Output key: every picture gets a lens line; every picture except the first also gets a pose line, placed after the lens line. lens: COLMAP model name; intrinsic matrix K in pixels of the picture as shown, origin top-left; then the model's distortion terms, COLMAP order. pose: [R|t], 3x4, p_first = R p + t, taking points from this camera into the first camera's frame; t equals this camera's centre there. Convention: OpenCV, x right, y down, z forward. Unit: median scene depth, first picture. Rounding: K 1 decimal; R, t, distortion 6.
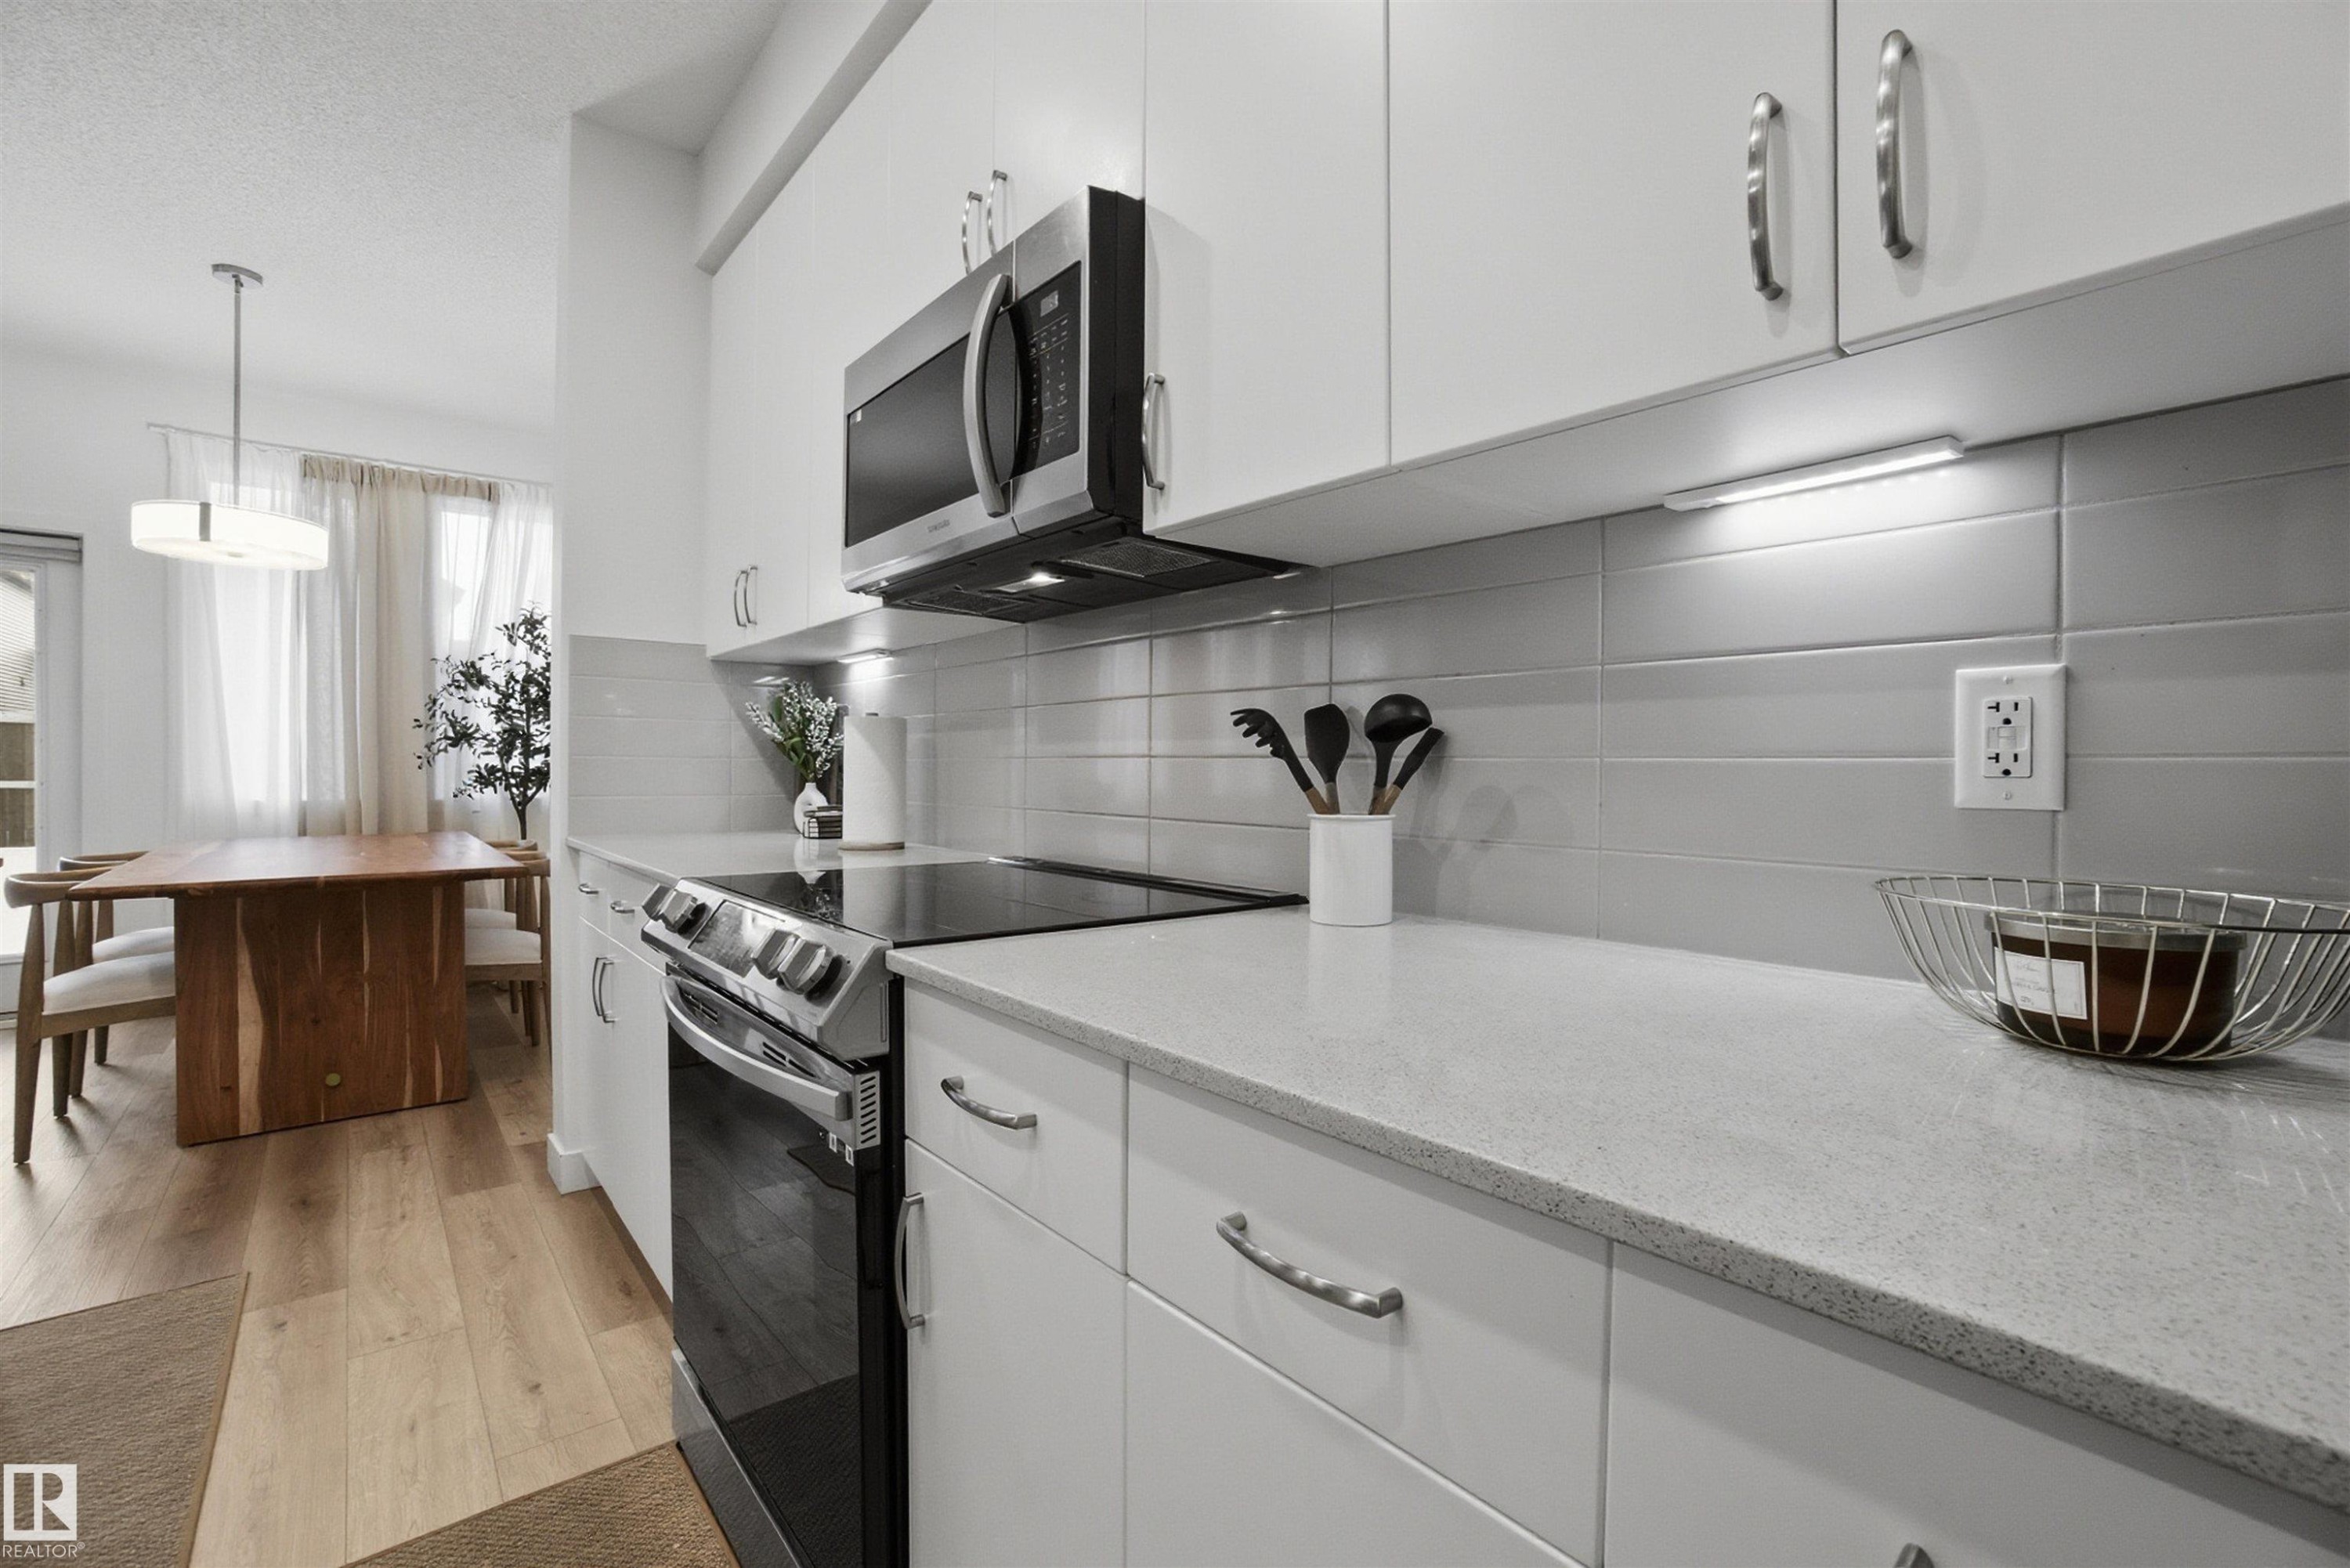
lens RADIAL K [[1015.4, 0, 1163.8], [0, 1015.4, 784.3], [0, 0, 1]] dist [-0.042513, 0.006481]
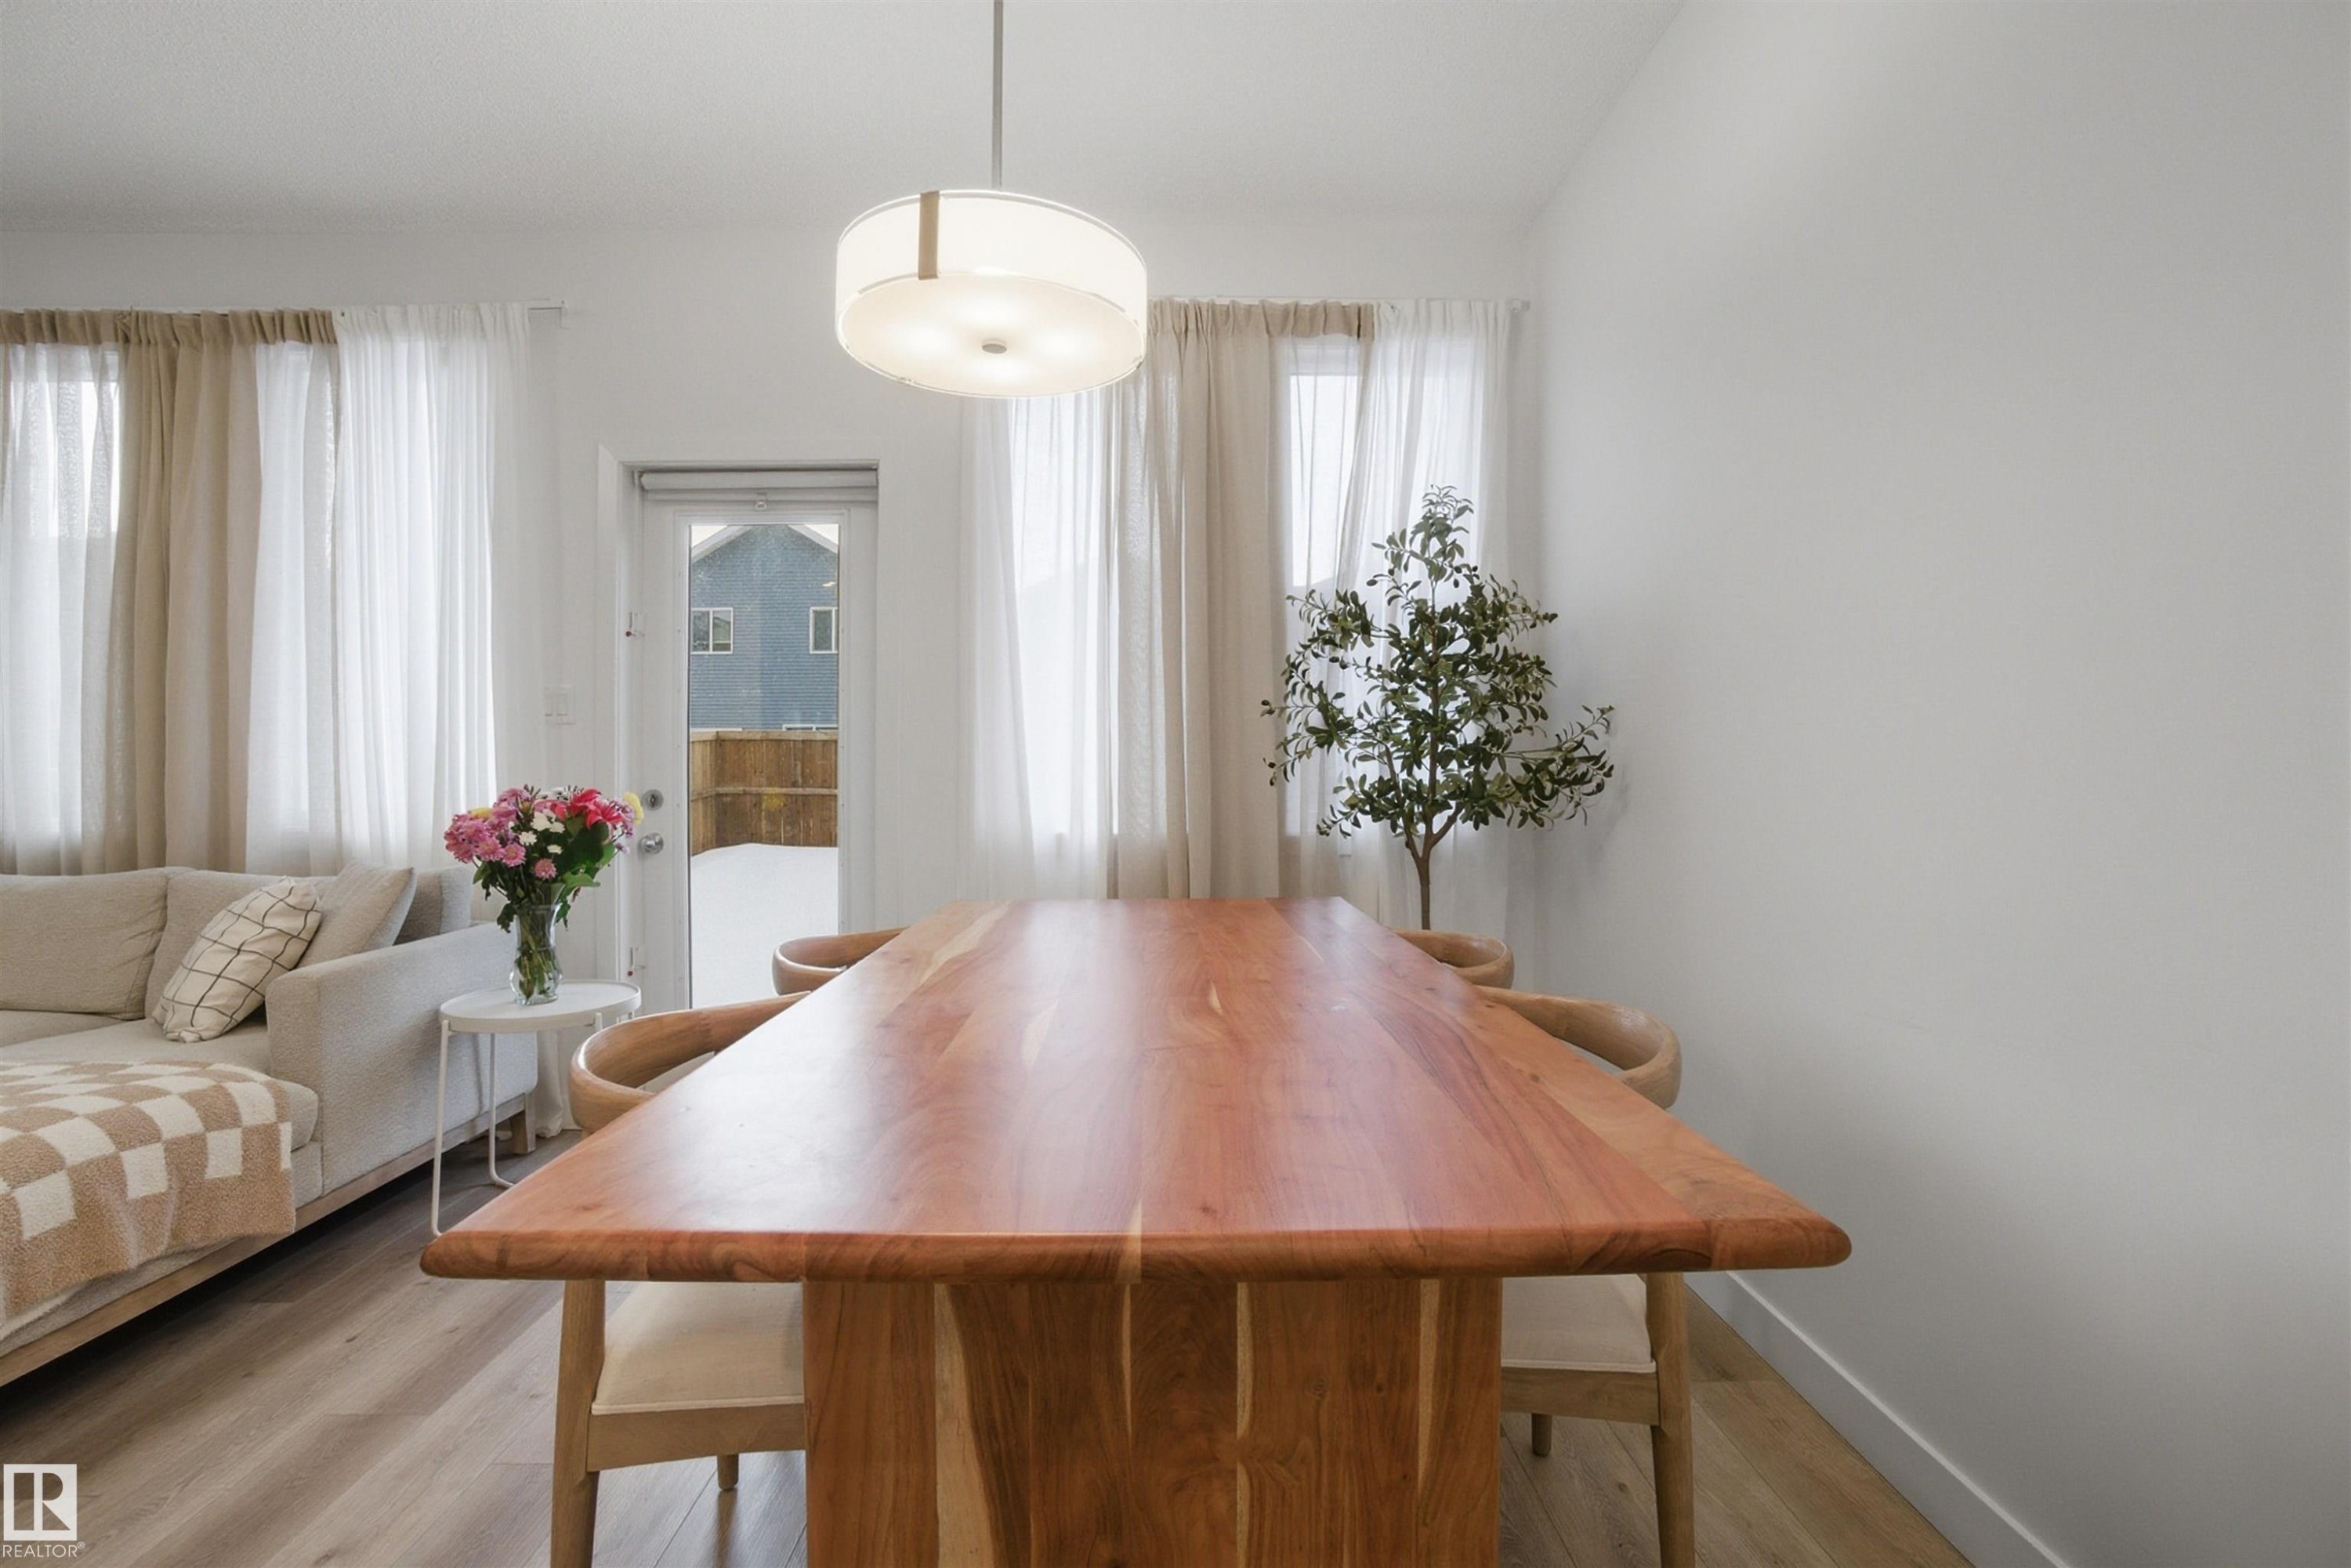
lens RADIAL K [[1084.0, 0, 1183.8], [0, 1084.0, 780.3], [0, 0, 1]] dist [-0.027226, 0.016176]
pose [[0.788509, -0.002329, -0.615019, -0.494148], [-0.004296, 0.999948, -0.009295, -0.015303], [0.615008, 0.009972, 0.788457, 0.579026]]
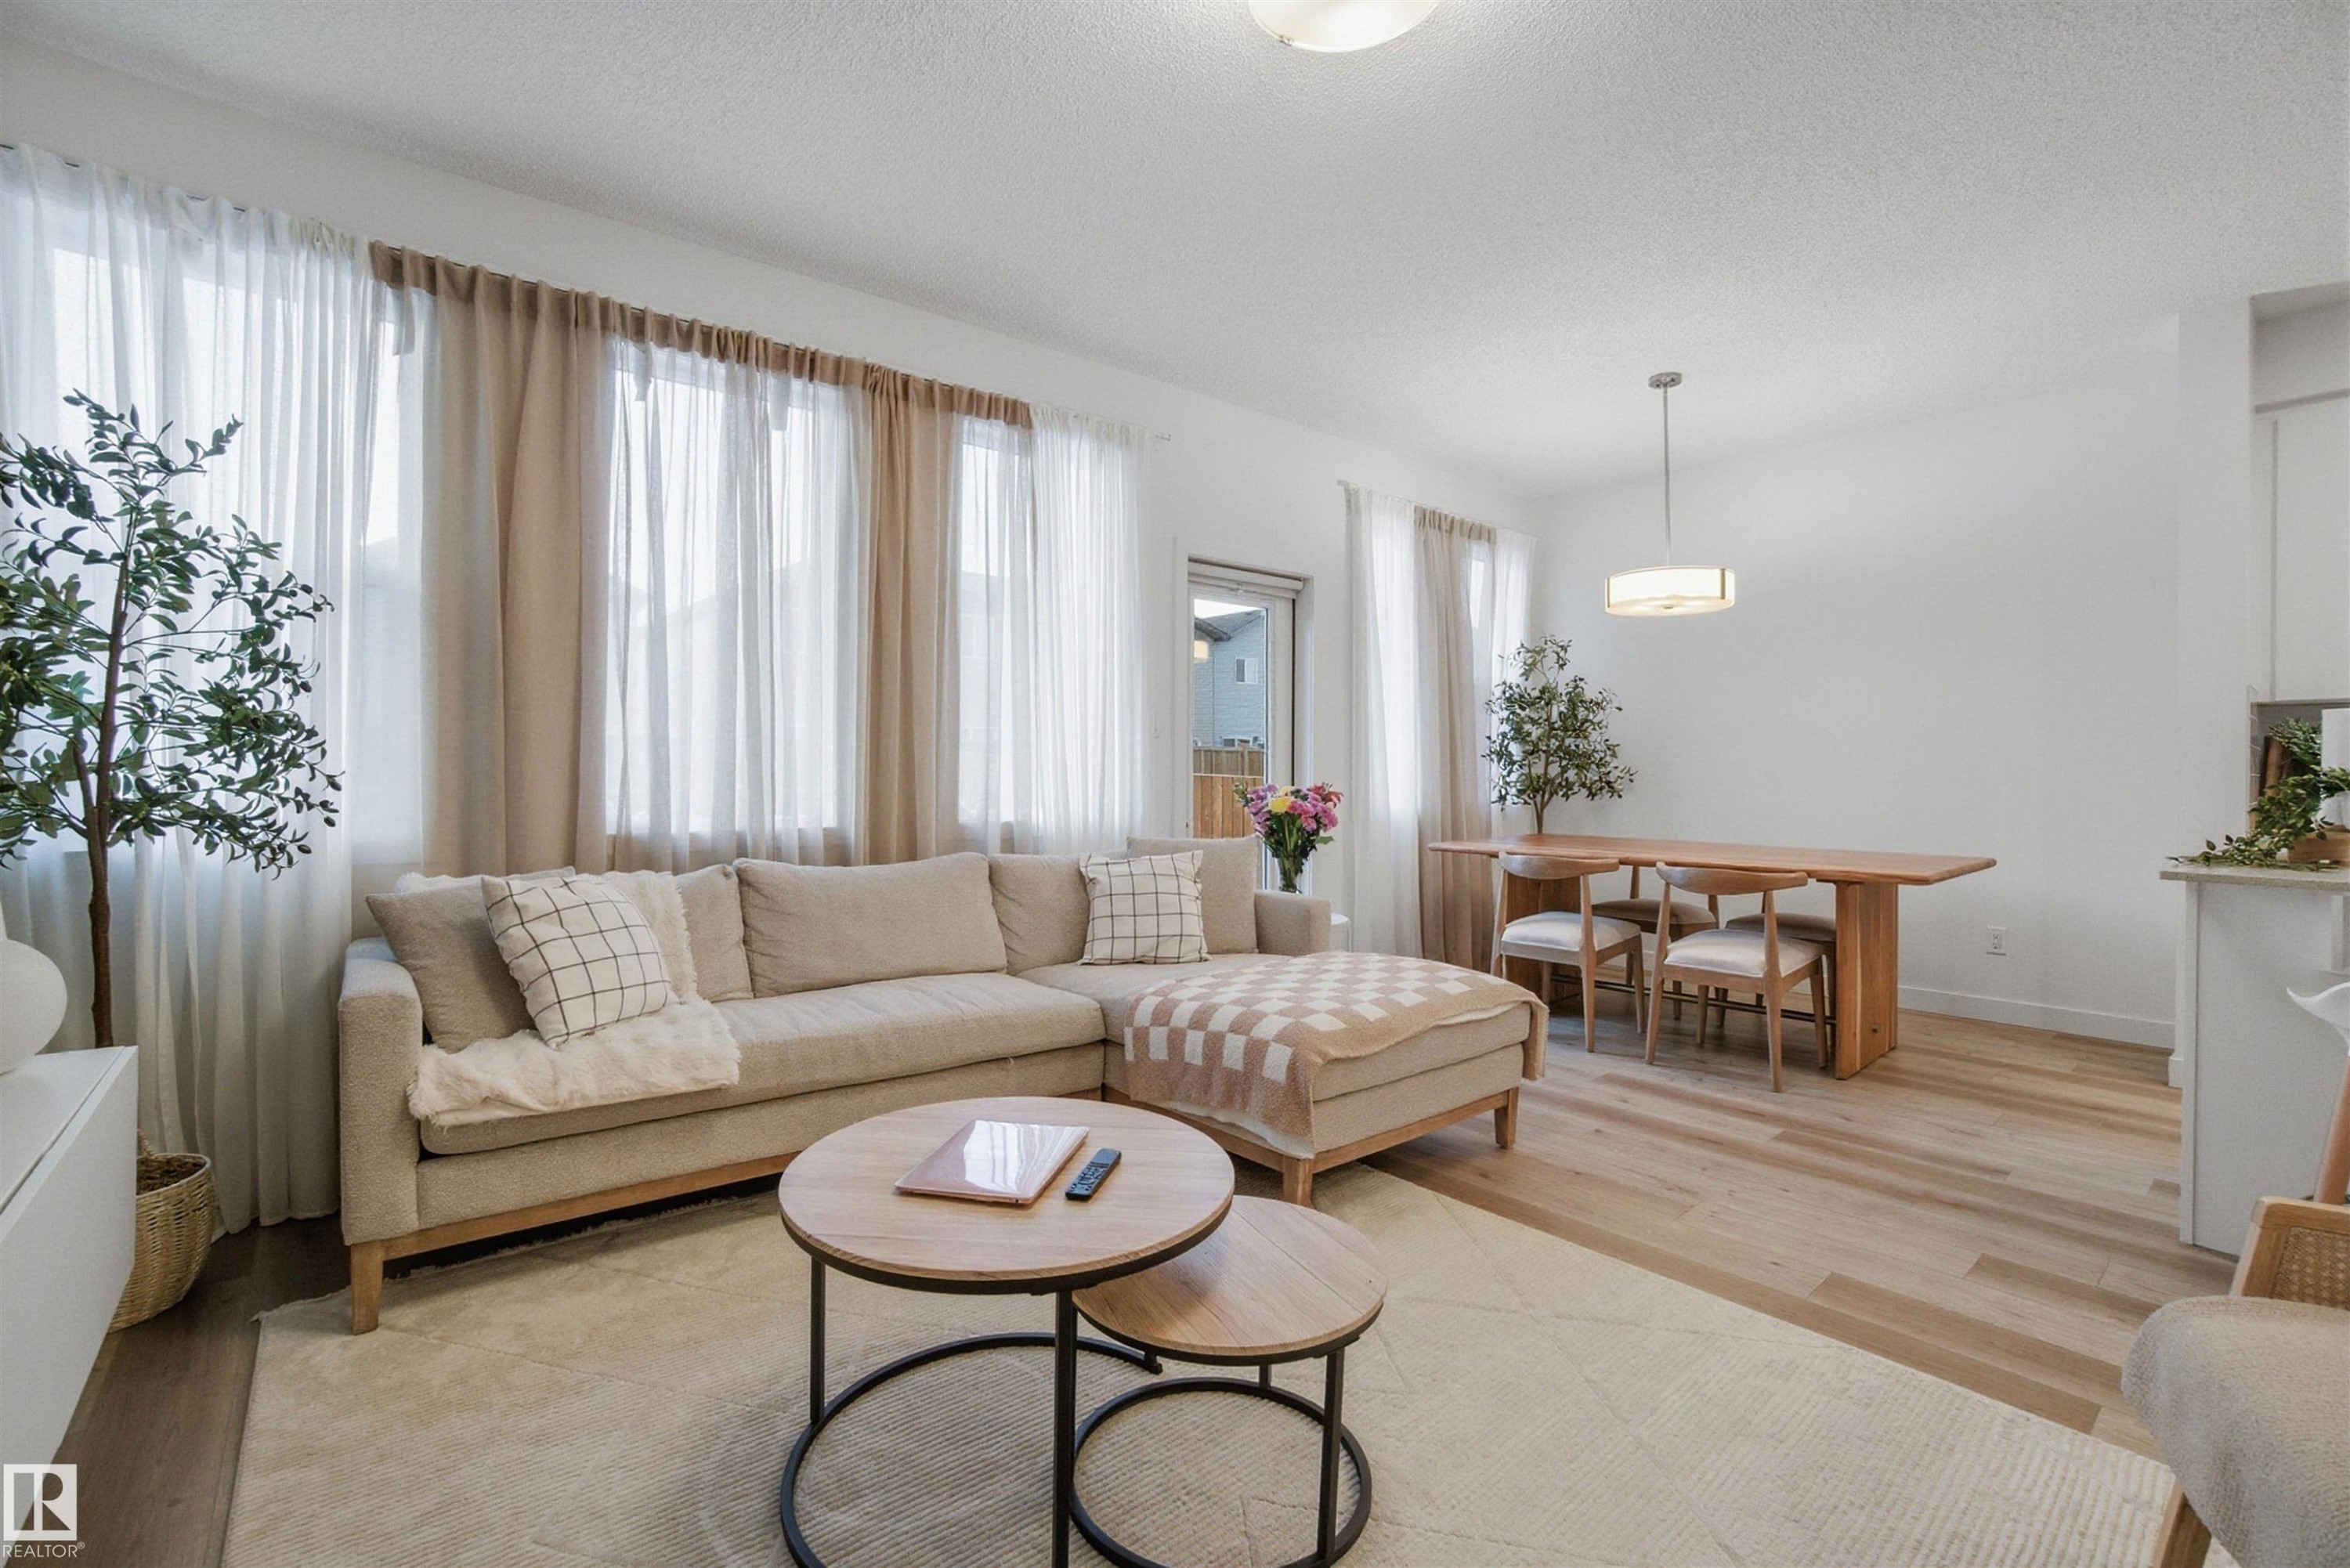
lens RADIAL K [[1015.4, 0, 1078.4], [0, 1015.4, 767.3], [0, 0, 1]] dist [-0.042513, 0.006481]
pose [[0.999887, -0.001935, -0.014876, -1.557543], [0.001706, 0.999880, -0.015372, -0.014567], [0.014904, 0.015345, 0.999771, -0.227597]]
